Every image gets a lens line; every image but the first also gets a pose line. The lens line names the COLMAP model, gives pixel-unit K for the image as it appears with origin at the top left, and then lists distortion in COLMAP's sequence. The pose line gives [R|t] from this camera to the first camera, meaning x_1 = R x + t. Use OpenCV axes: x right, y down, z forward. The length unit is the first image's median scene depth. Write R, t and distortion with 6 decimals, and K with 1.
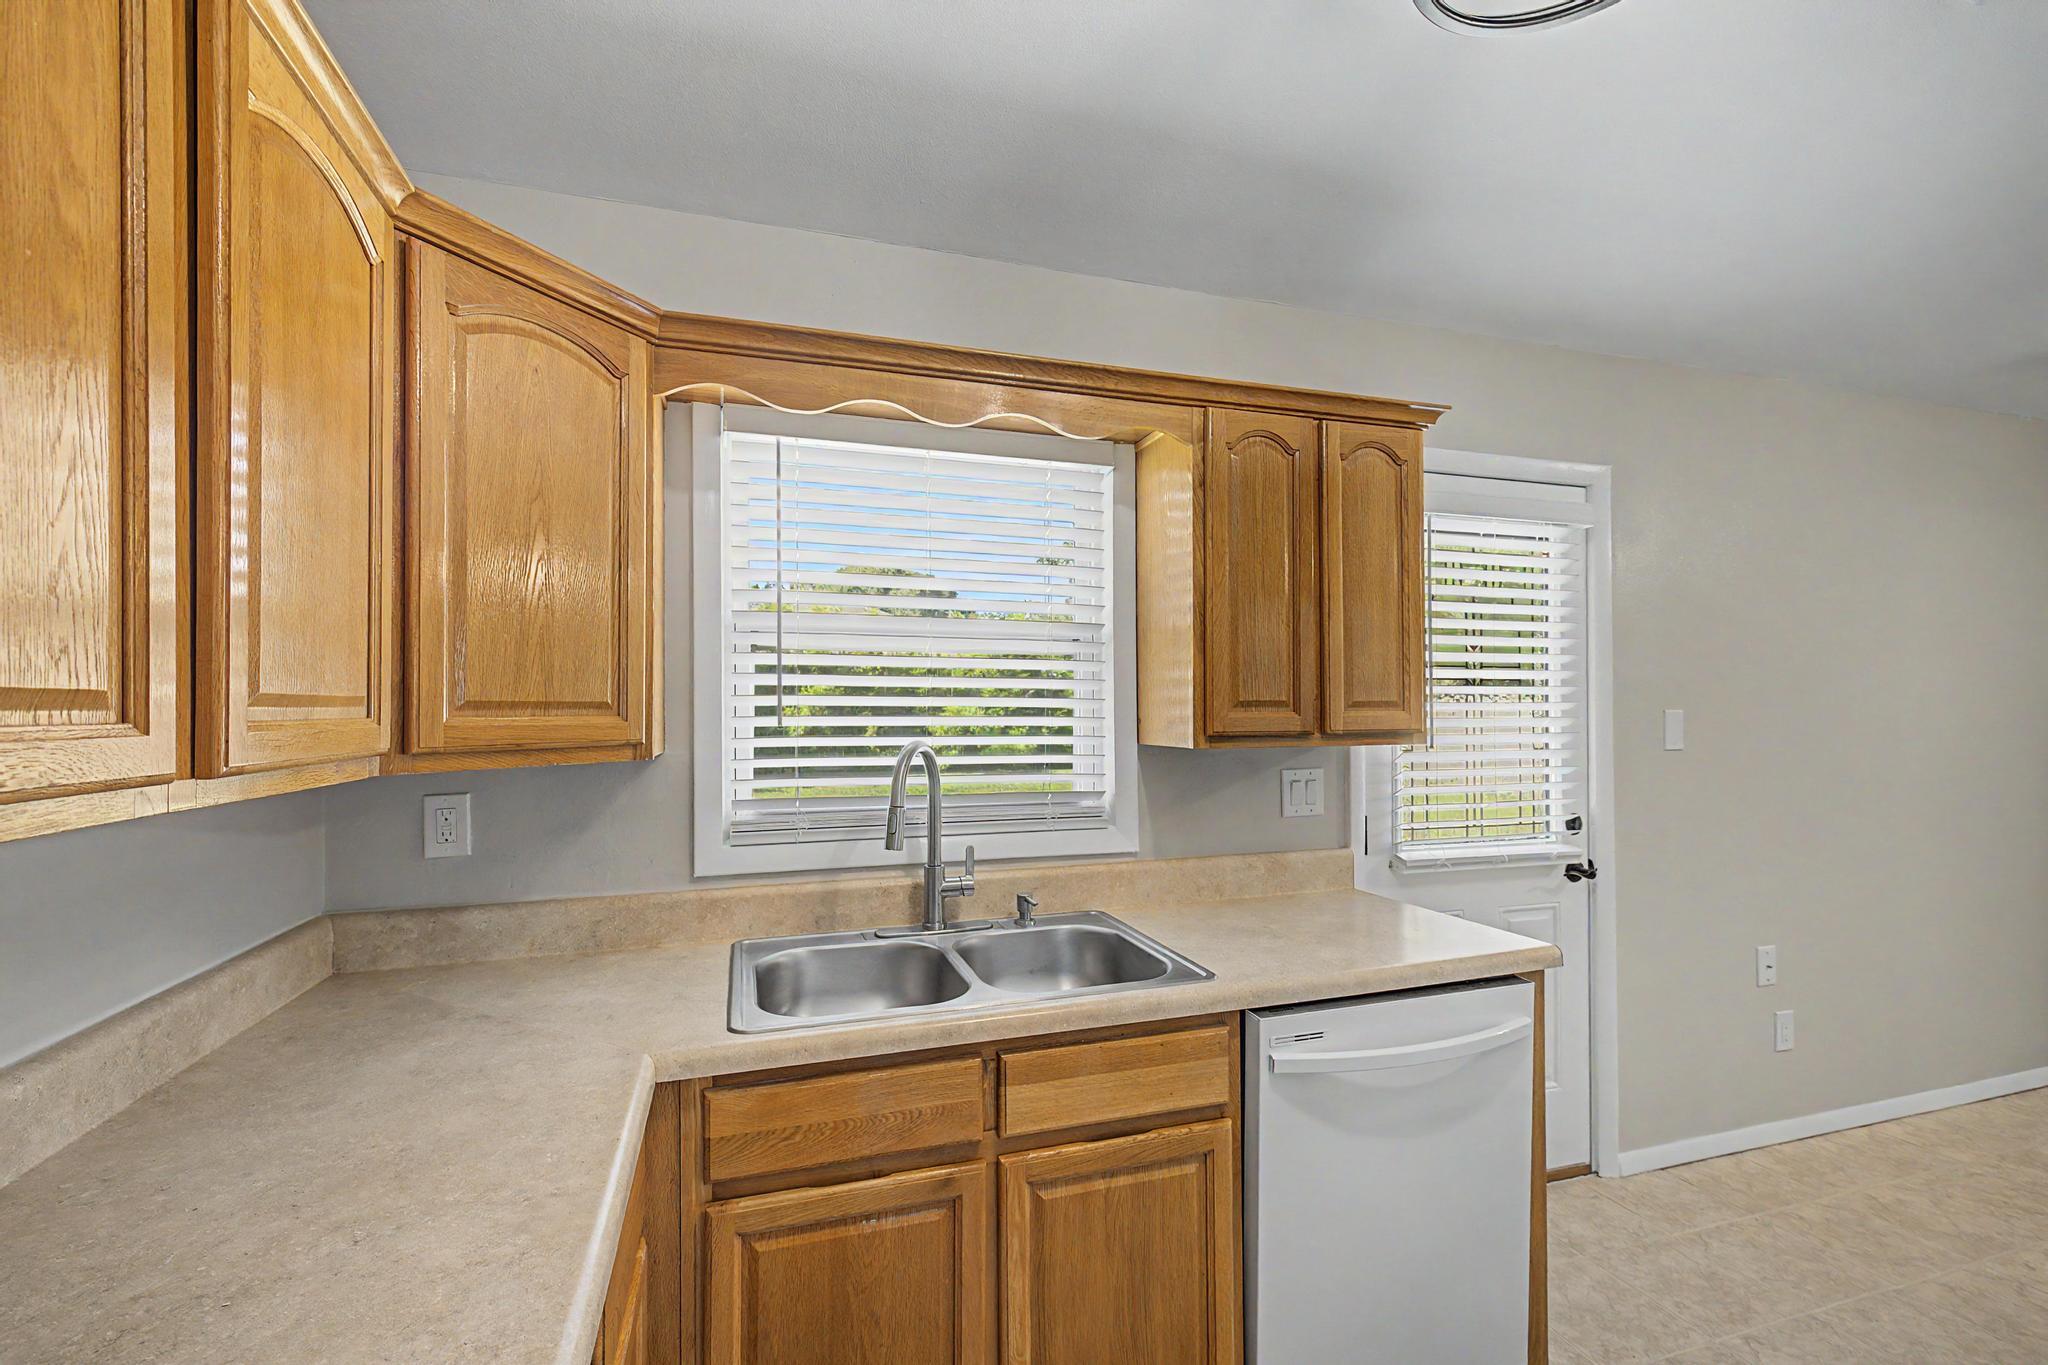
lens RADIAL K [[867.1, 0, 1017.5], [0, 867.1, 706.7], [0, 0, 1]] dist [-0.002292, -0.000457]
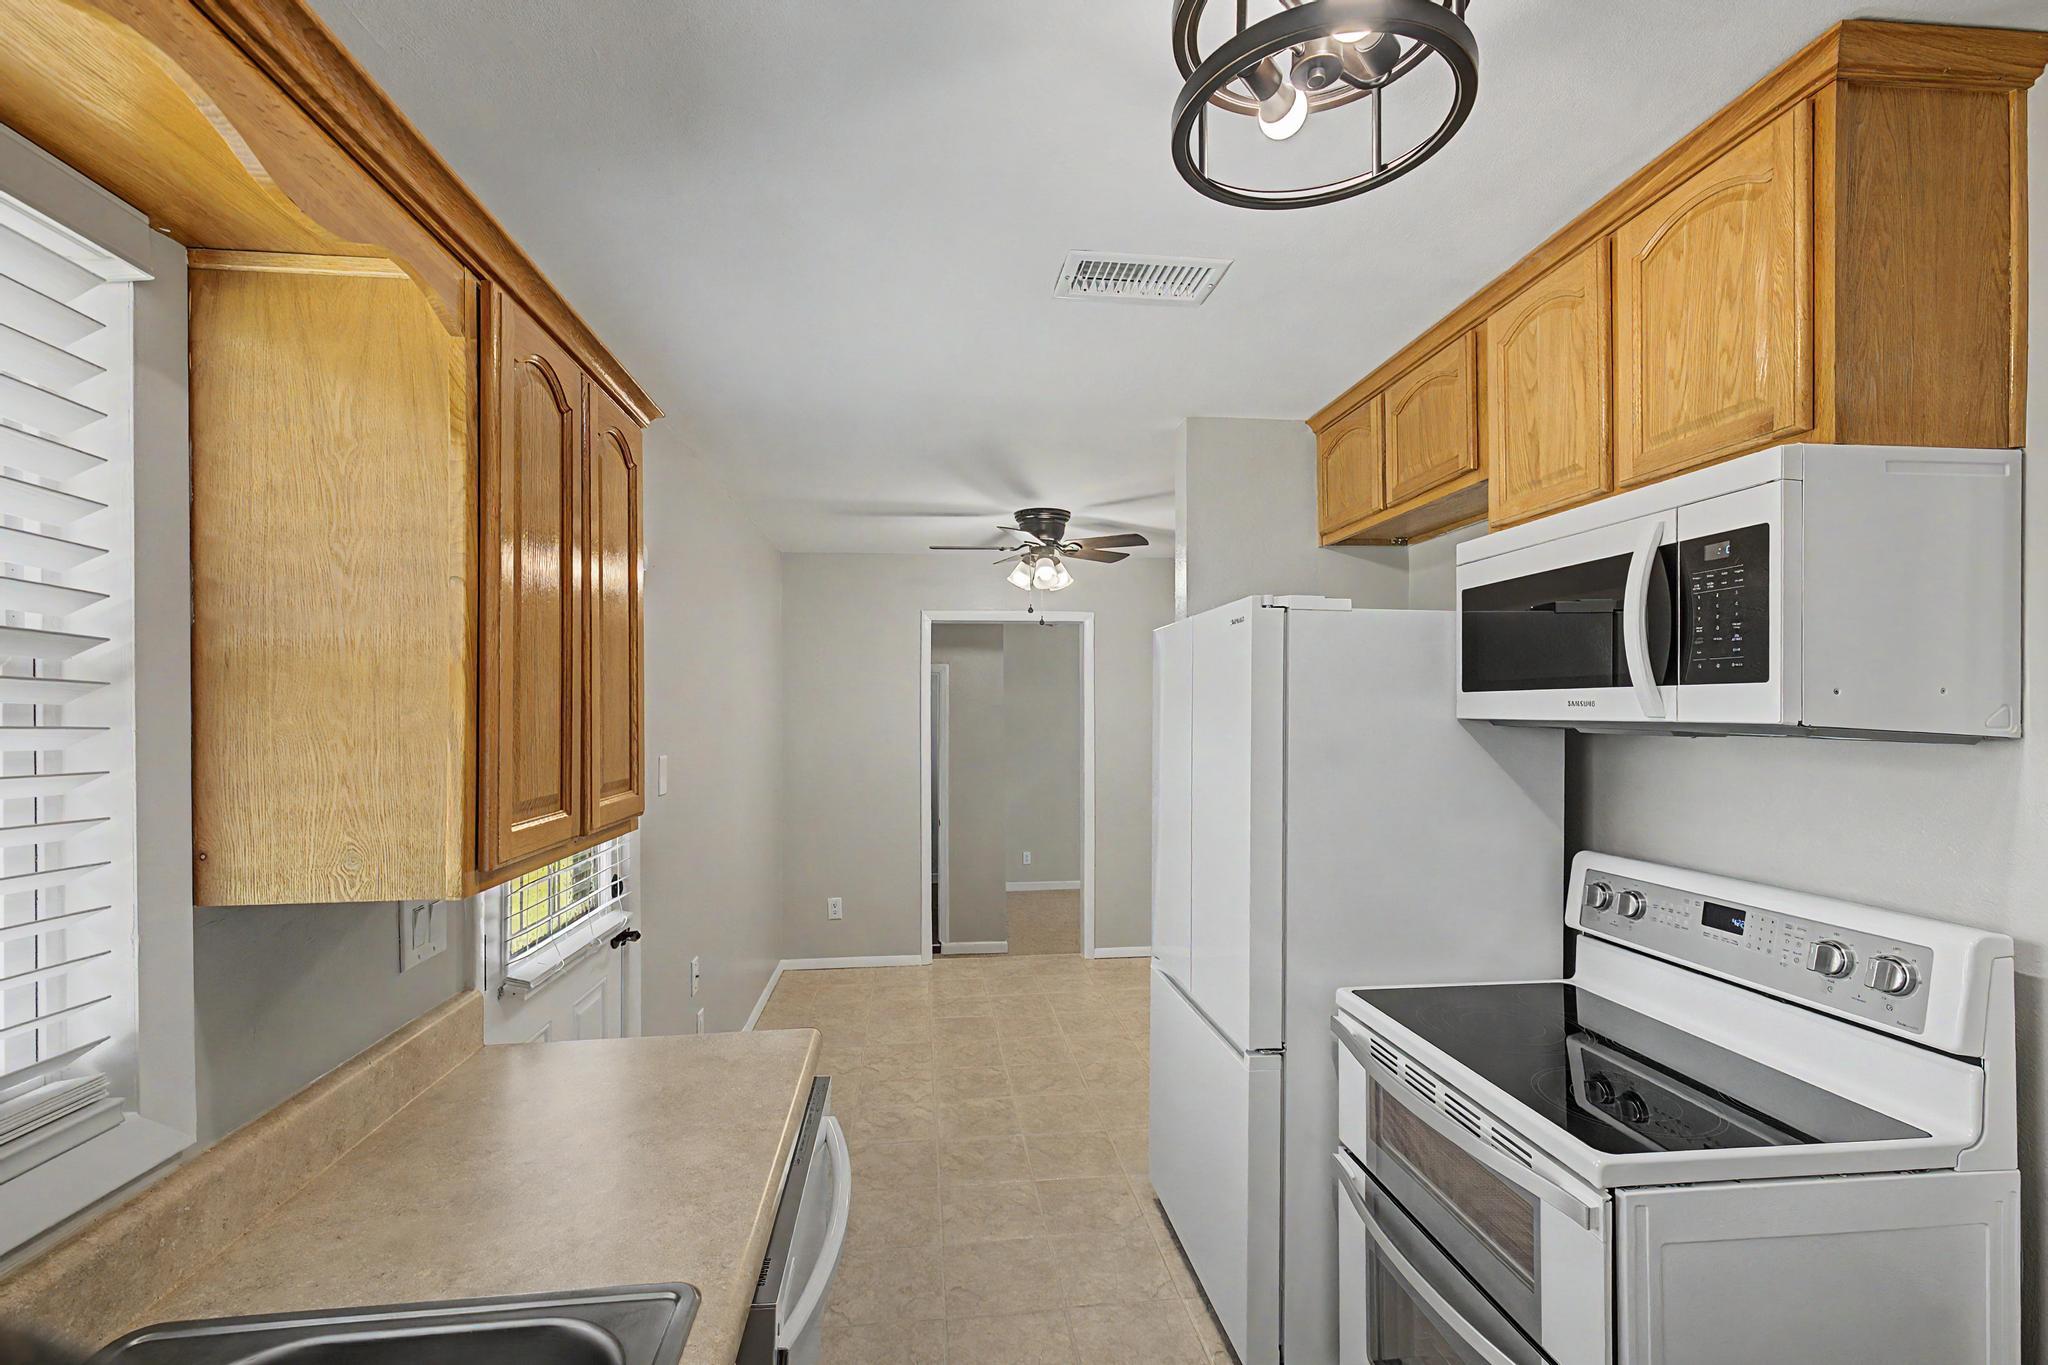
lens RADIAL K [[867.1, 0, 1017.5], [0, 867.1, 706.7], [0, 0, 1]] dist [-0.002292, -0.000457]
pose [[0.189882, 0.010811, 0.981747, -0.226166], [-0.002031, 0.999942, -0.010619, -0.058021], [-0.981805, 0.000023, 0.189893, 0.486962]]
